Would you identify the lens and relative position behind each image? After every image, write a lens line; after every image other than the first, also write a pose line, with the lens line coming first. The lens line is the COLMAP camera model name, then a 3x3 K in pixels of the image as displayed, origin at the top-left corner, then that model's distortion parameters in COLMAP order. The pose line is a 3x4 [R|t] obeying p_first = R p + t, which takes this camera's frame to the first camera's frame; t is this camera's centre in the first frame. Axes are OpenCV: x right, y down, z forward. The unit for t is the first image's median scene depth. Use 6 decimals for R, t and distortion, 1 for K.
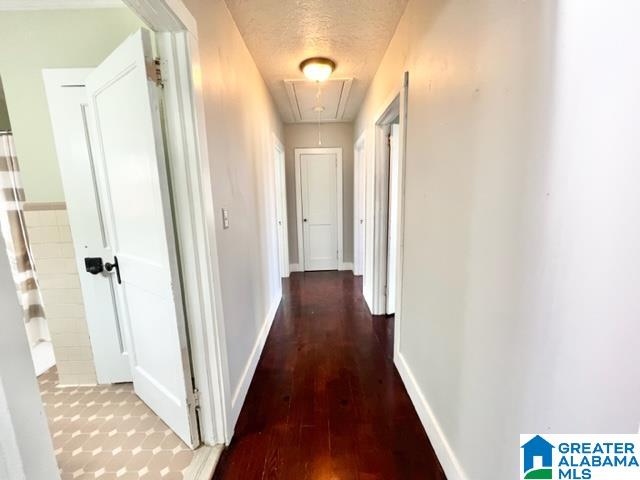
lens RADIAL K [[255.1, 0, 319.4], [0, 255.1, 238.5], [0, 0, 1]] dist [-0.001947, 0.000183]
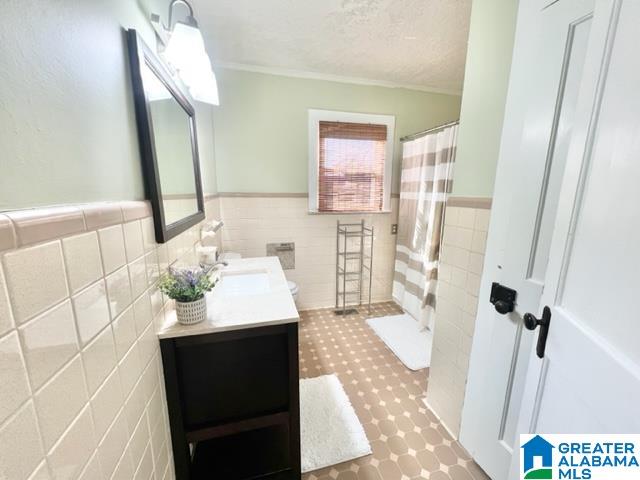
lens RADIAL K [[255.1, 0, 319.4], [0, 255.1, 238.5], [0, 0, 1]] dist [-0.001947, 0.000183]
pose [[0.243121, 0.208818, -0.947252, -0.333015], [-0.174069, 0.970092, 0.169177, -0.057431], [0.954249, 0.123757, 0.272199, 0.287590]]
